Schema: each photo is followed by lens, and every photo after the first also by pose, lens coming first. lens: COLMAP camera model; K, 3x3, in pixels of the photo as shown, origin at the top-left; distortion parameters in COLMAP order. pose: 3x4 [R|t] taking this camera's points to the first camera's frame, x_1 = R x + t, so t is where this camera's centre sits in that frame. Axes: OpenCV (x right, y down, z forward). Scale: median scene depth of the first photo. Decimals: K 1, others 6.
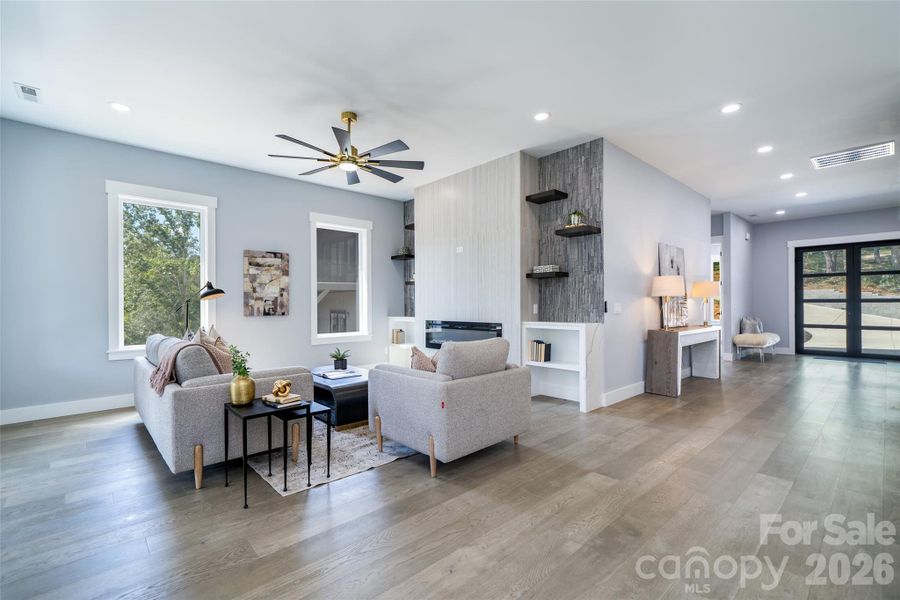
lens RADIAL K [[390.3, 0, 448.3], [0, 390.3, 301.3], [0, 0, 1]] dist [0.013645, 0.000255]
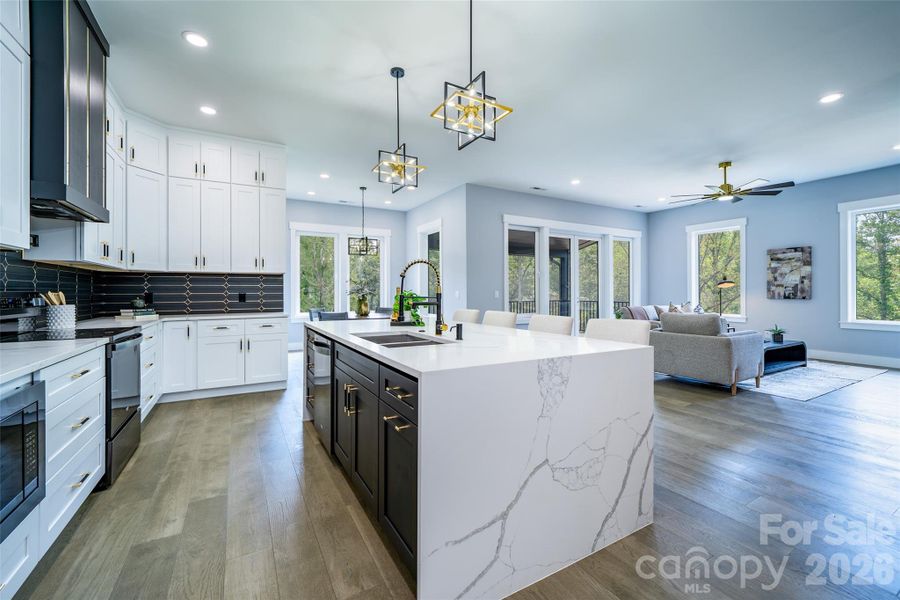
lens RADIAL K [[369.7, 0, 449.8], [0, 369.7, 290.4], [0, 0, 1]] dist [-0.011790, -0.000188]
pose [[-0.217049, 0.002199, -0.976158, 0.924974], [0.007793, 0.999969, 0.000520, 0.000290], [0.976130, -0.007495, -0.217059, 0.196695]]
